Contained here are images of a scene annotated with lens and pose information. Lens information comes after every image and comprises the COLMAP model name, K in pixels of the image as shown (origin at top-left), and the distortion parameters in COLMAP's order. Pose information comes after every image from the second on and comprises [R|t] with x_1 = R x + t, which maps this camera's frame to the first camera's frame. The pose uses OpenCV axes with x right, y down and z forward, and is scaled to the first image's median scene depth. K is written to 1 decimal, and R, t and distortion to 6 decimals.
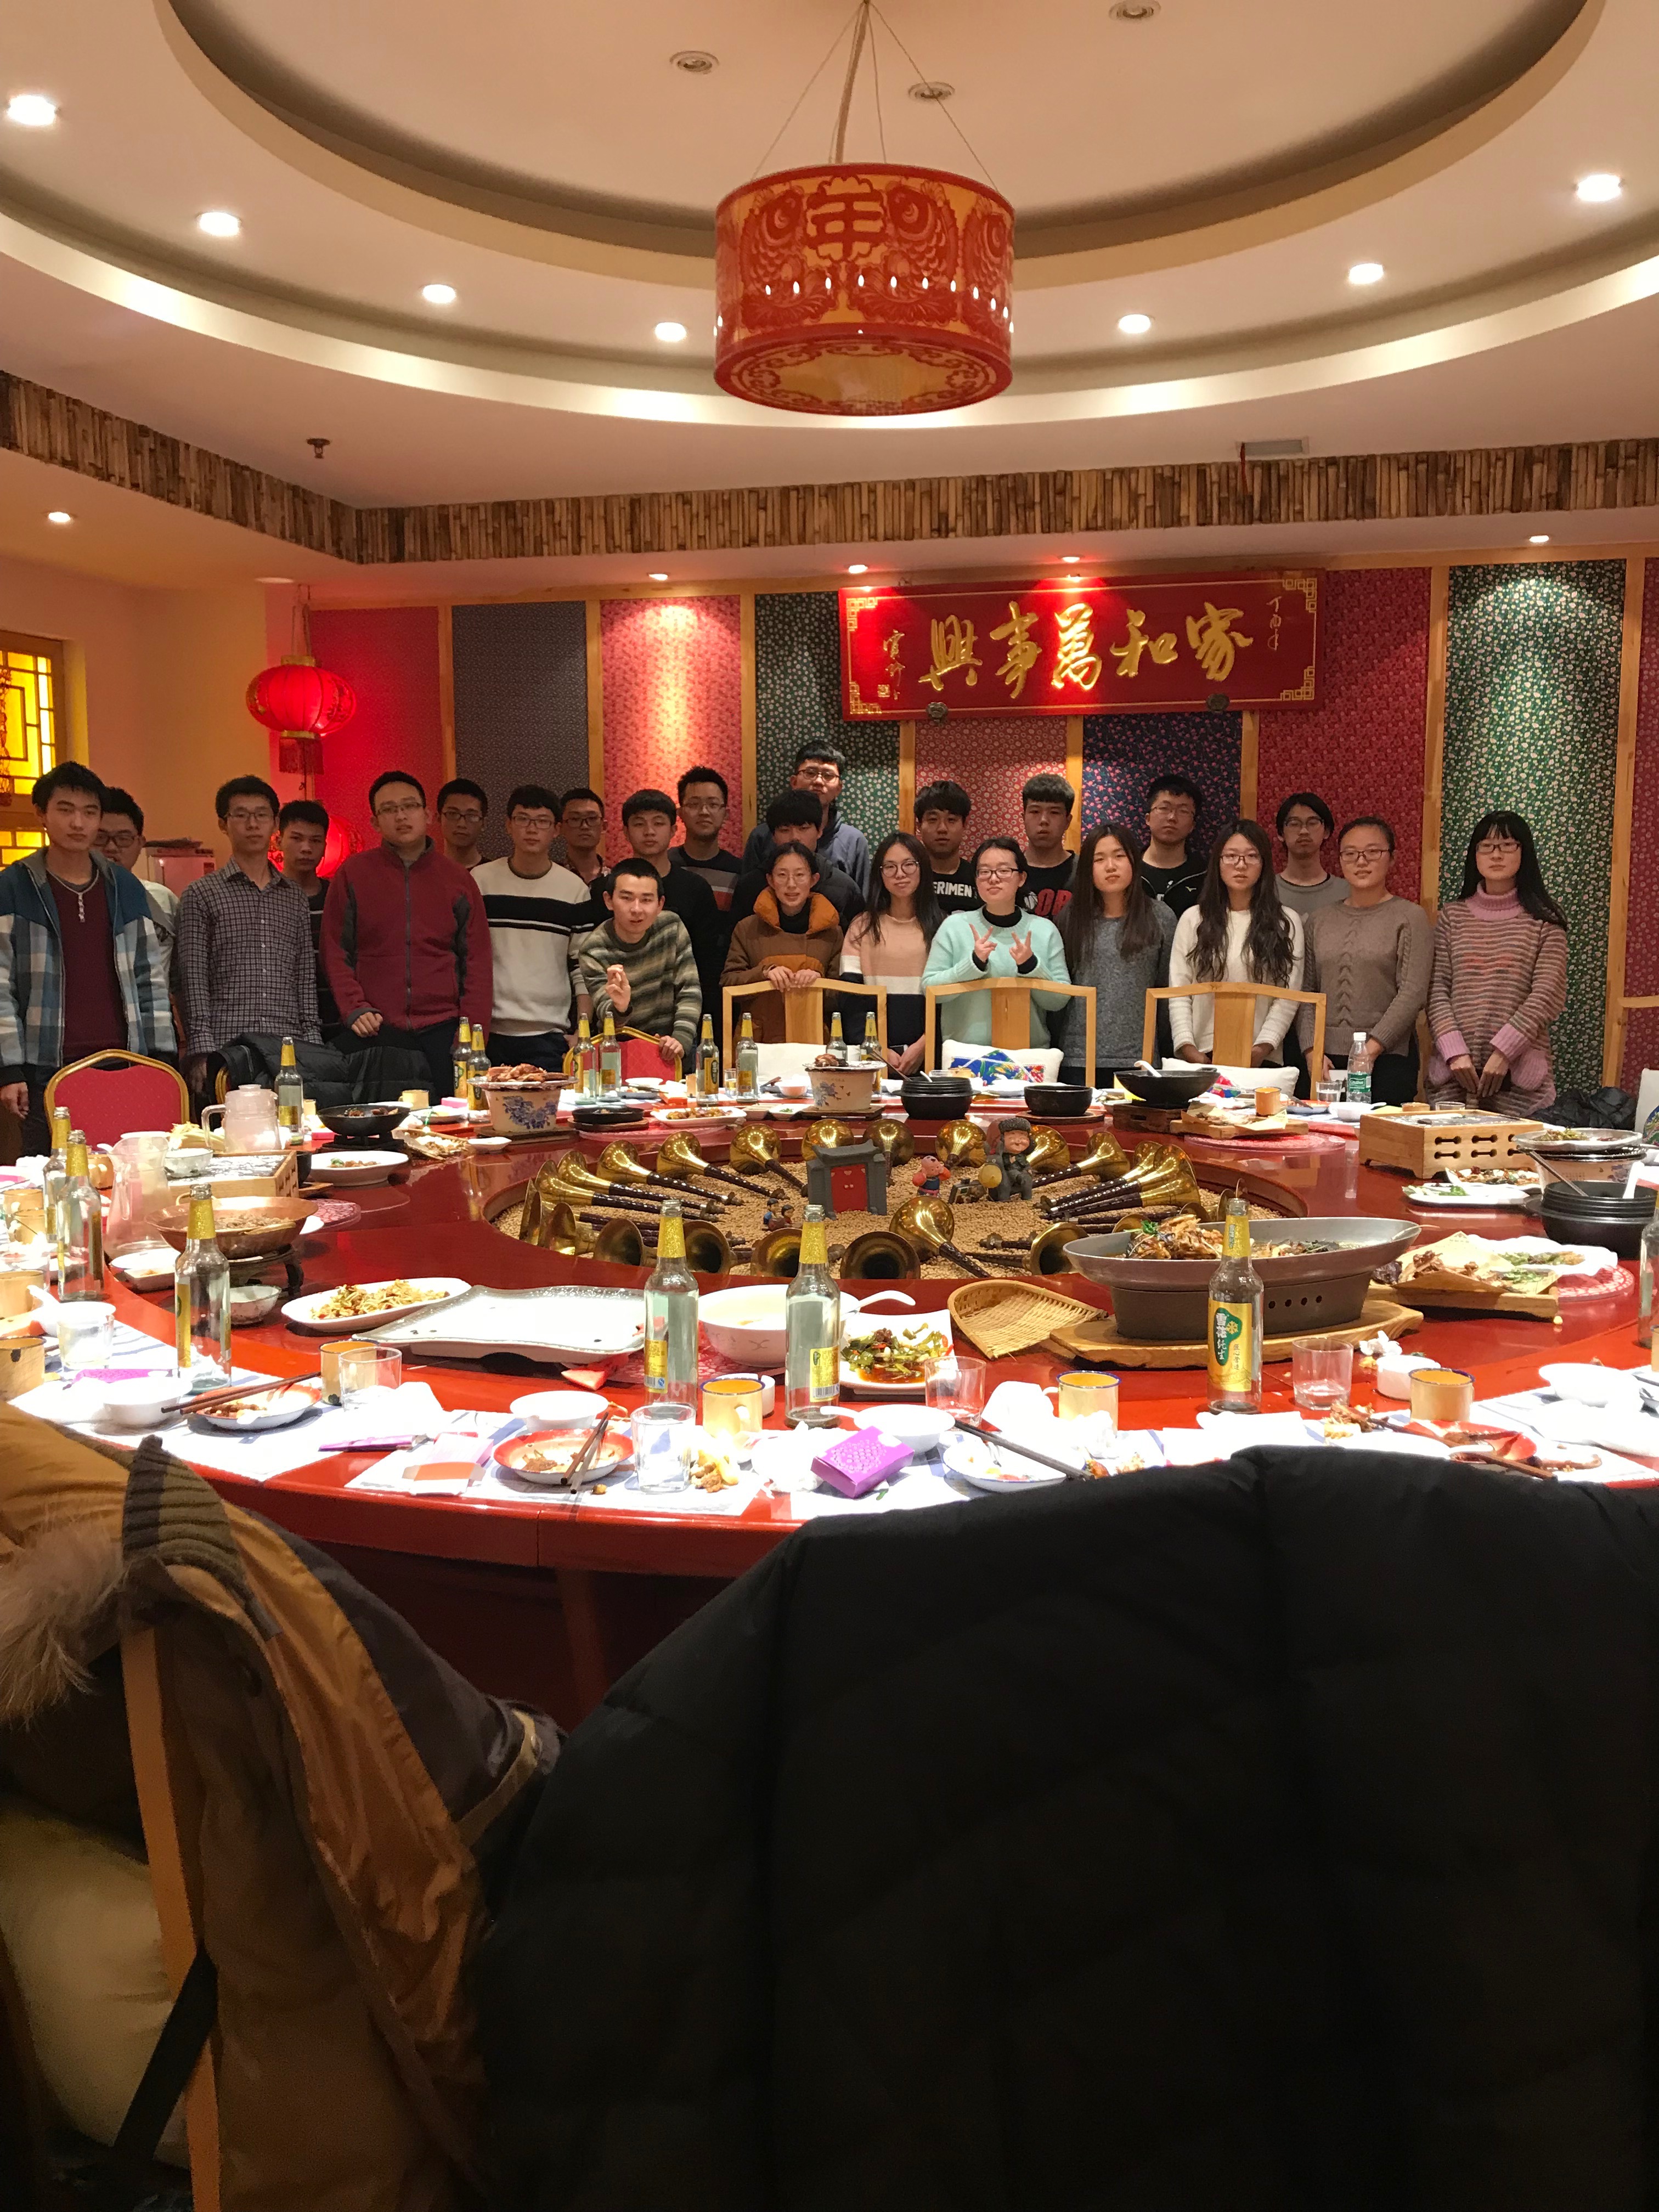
lens RADIAL K [[1813.5, 0, 831.7], [0, 1813.5, 1098.7], [0, 0, 1]] dist [0.036789, -0.013412]
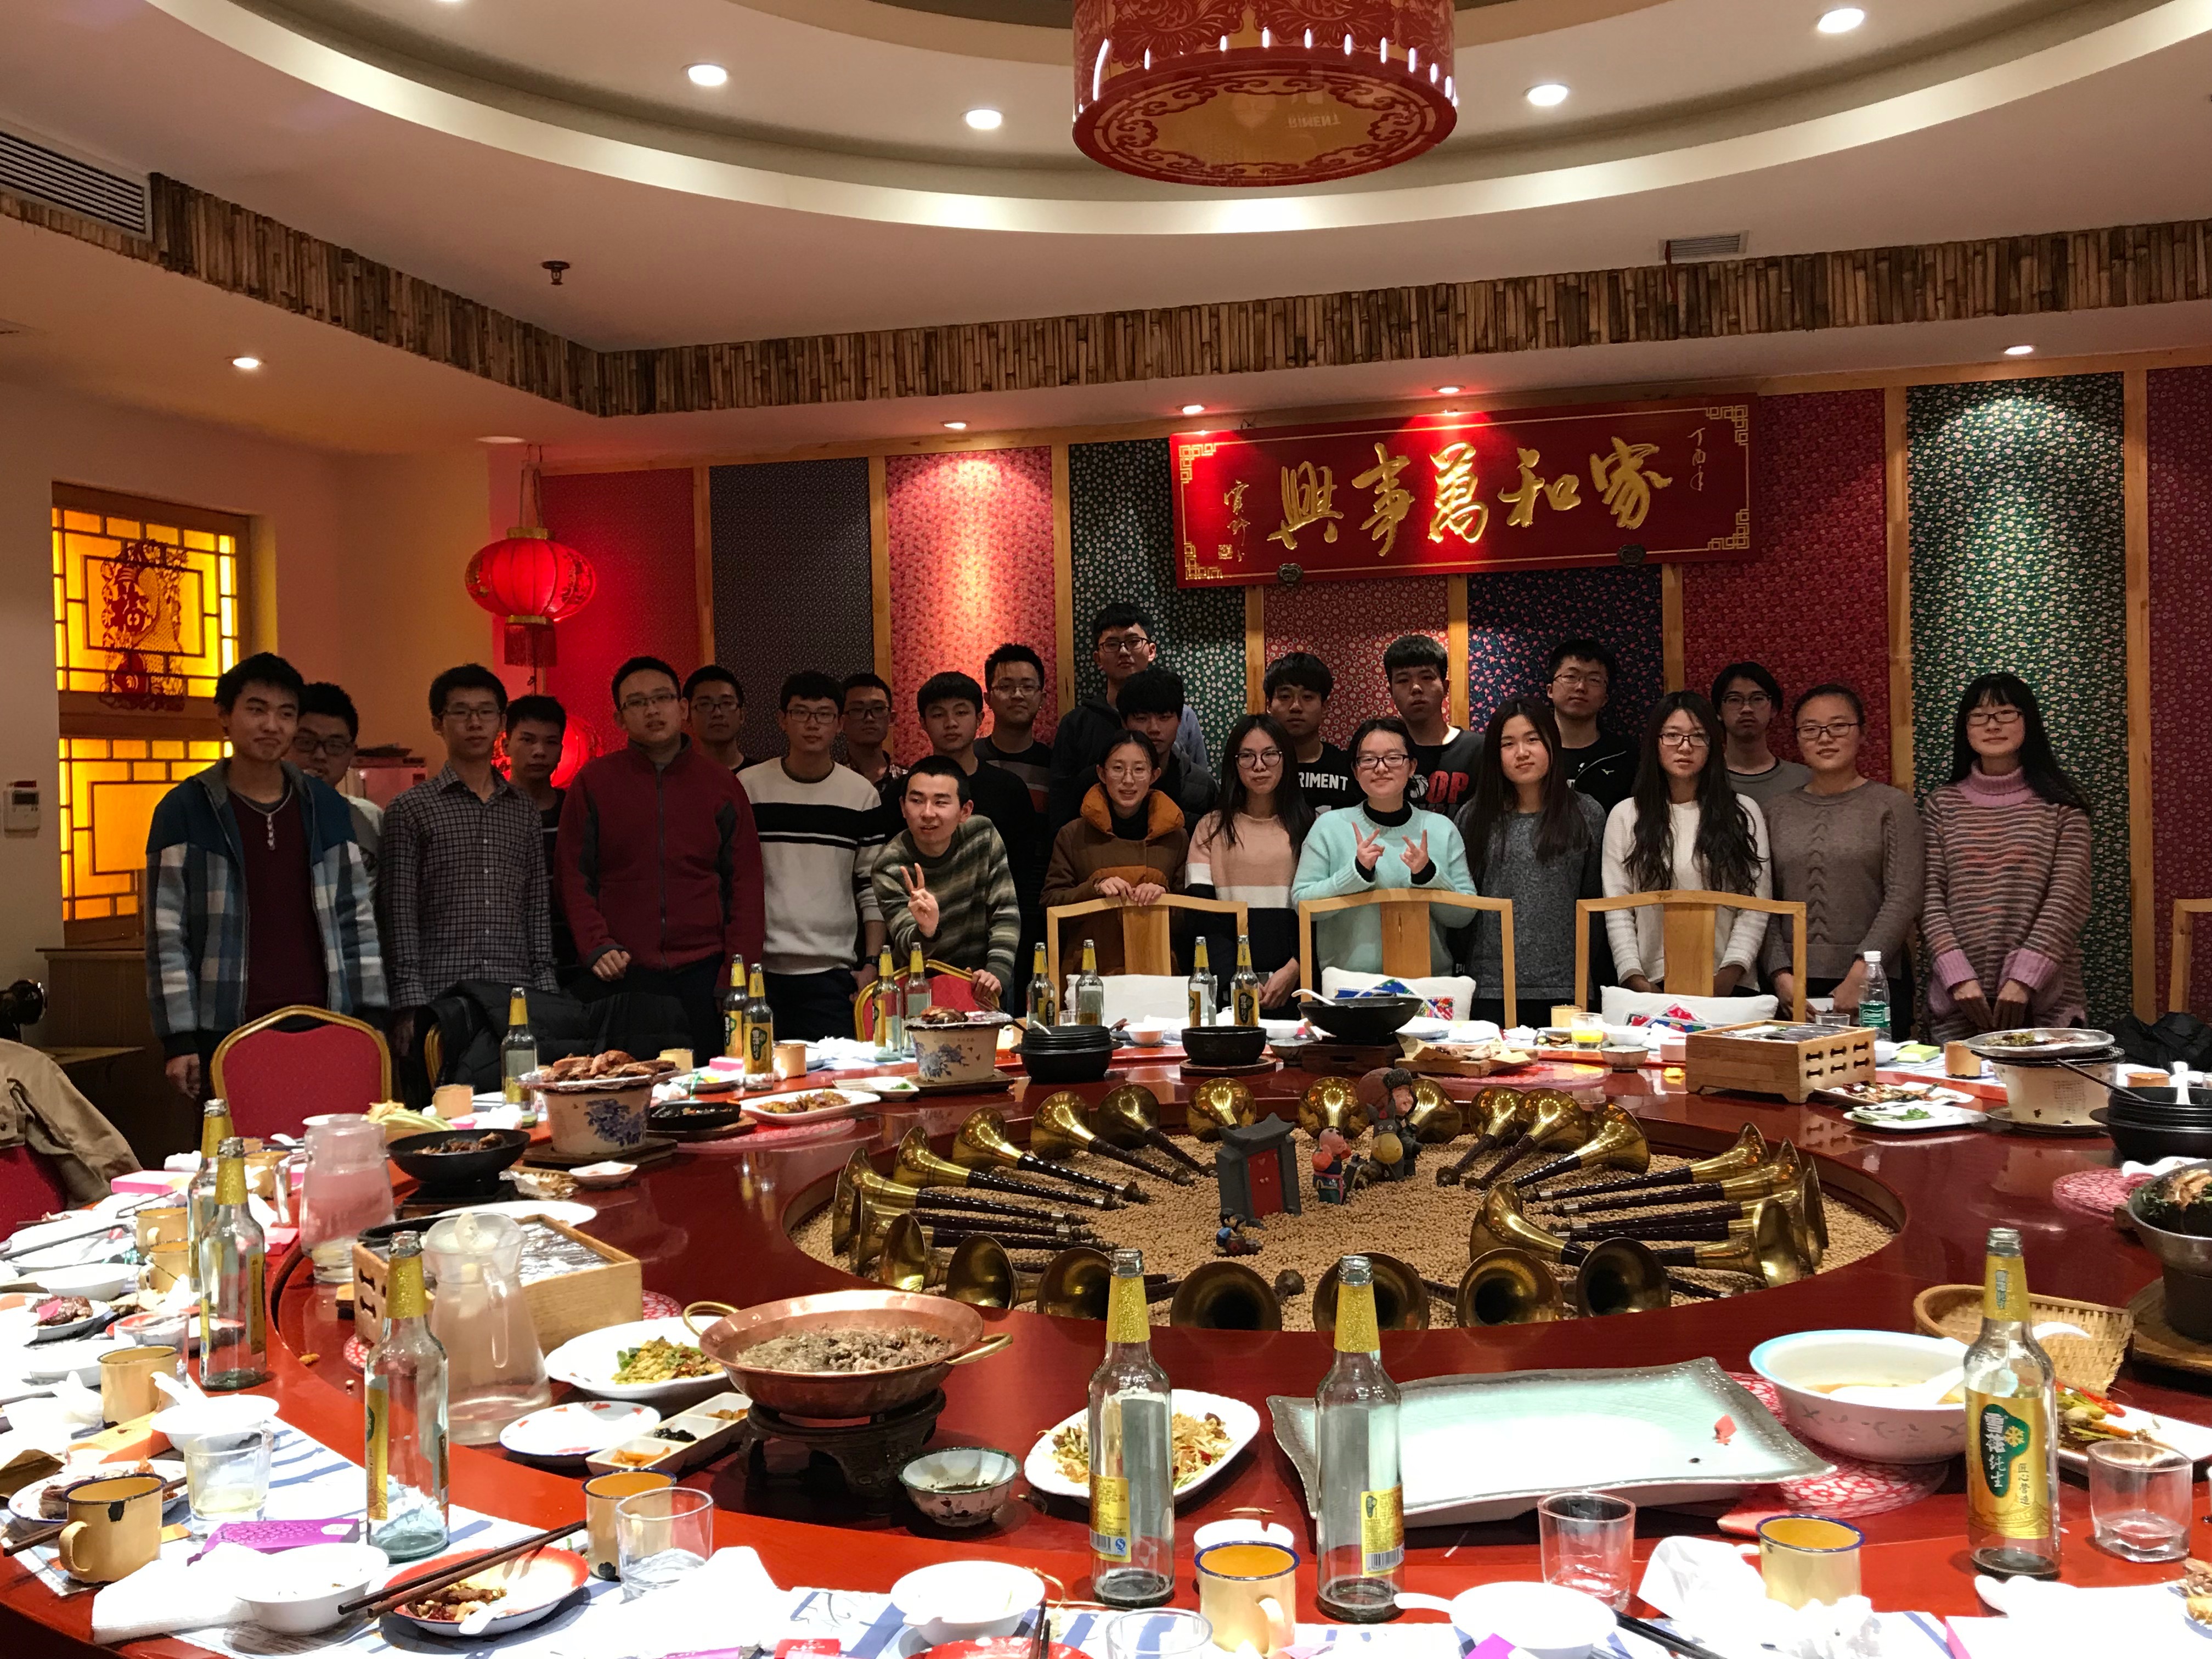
lens RADIAL K [[2012.1, 0, 1095.7], [0, 2012.1, 840.8], [0, 0, 1]] dist [0.028751, 0.000000]
pose [[0.999746, -0.022148, -0.004238, -0.034175], [0.021663, 0.995499, -0.092262, -0.007957], [0.006263, 0.092147, 0.995726, 0.098384]]
